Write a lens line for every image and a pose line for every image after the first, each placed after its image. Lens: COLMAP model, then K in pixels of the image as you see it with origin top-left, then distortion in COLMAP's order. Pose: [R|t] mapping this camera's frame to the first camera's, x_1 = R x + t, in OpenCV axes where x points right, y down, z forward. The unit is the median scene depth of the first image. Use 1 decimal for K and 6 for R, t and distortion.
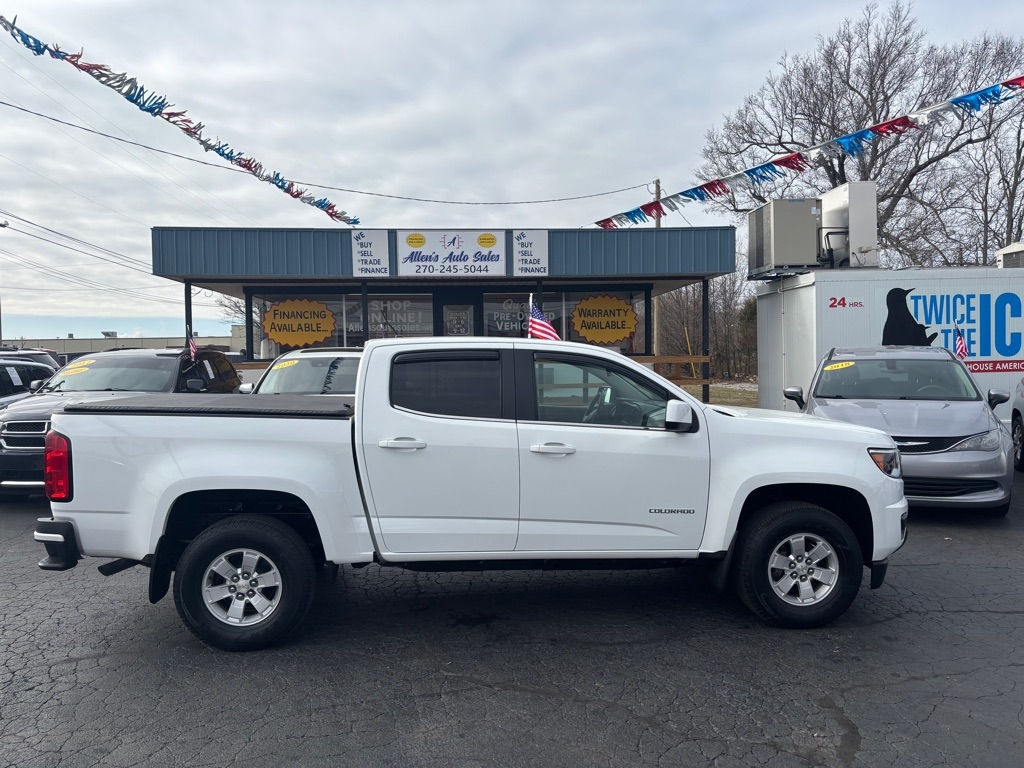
lens RADIAL K [[763.9, 0, 505.1], [0, 763.9, 390.3], [0, 0, 1]] dist [0.078772, -0.089480]
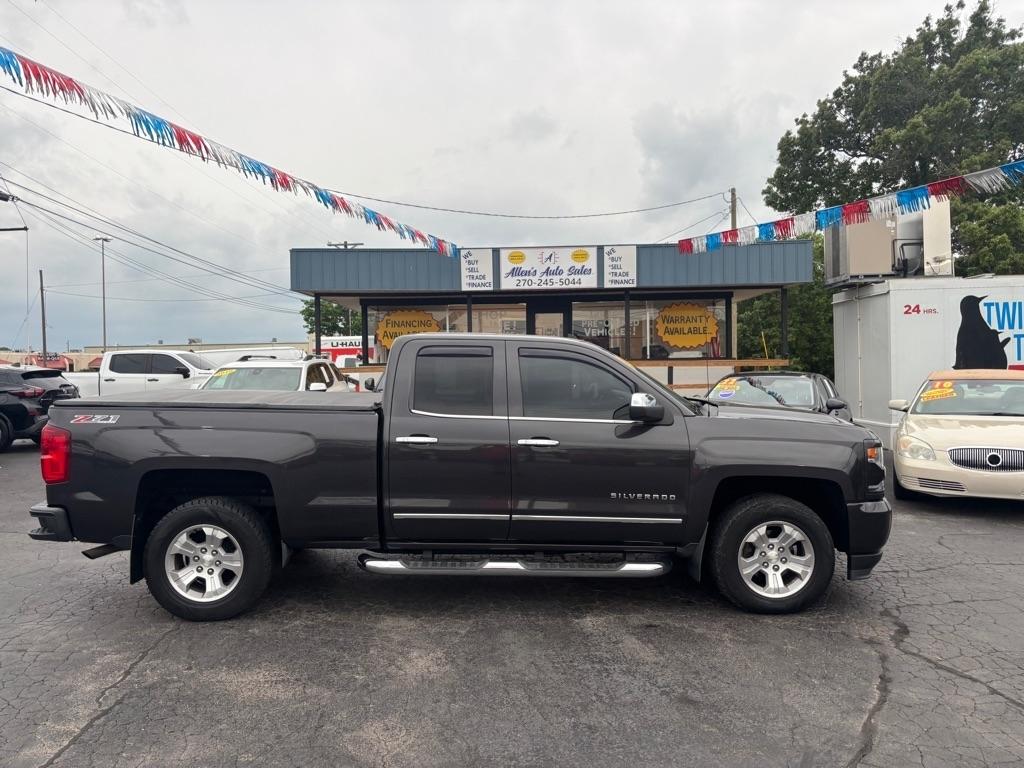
lens RADIAL K [[763.9, 0, 501.6], [0, 763.9, 381.4], [0, 0, 1]] dist [0.078772, -0.089480]
pose [[0.995682, 0.000207, -0.092832, -0.034093], [-0.001828, 0.999847, -0.017371, 0.005481], [0.092814, 0.017465, 0.995530, -0.113284]]
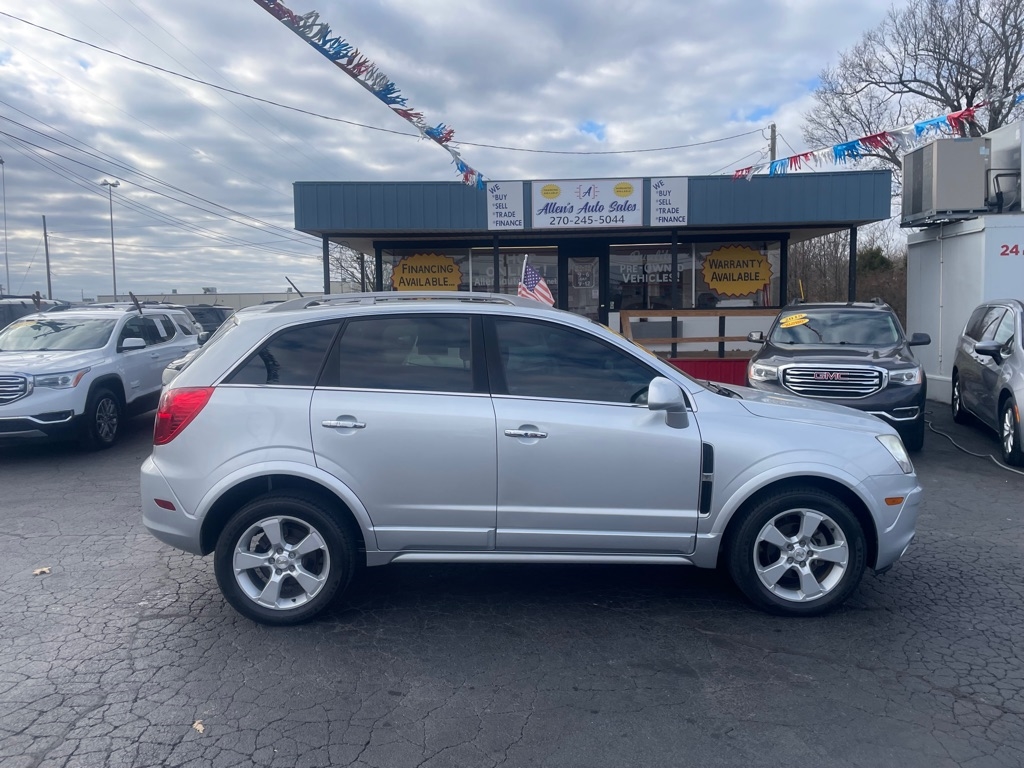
lens RADIAL K [[763.9, 0, 510.8], [0, 763.9, 378.1], [0, 0, 1]] dist [0.078772, -0.089480]
pose [[0.994871, 0.007909, -0.100839, -0.065831], [-0.003578, 0.999066, 0.043054, 0.001866], [0.101085, -0.042473, 0.993971, 0.005392]]
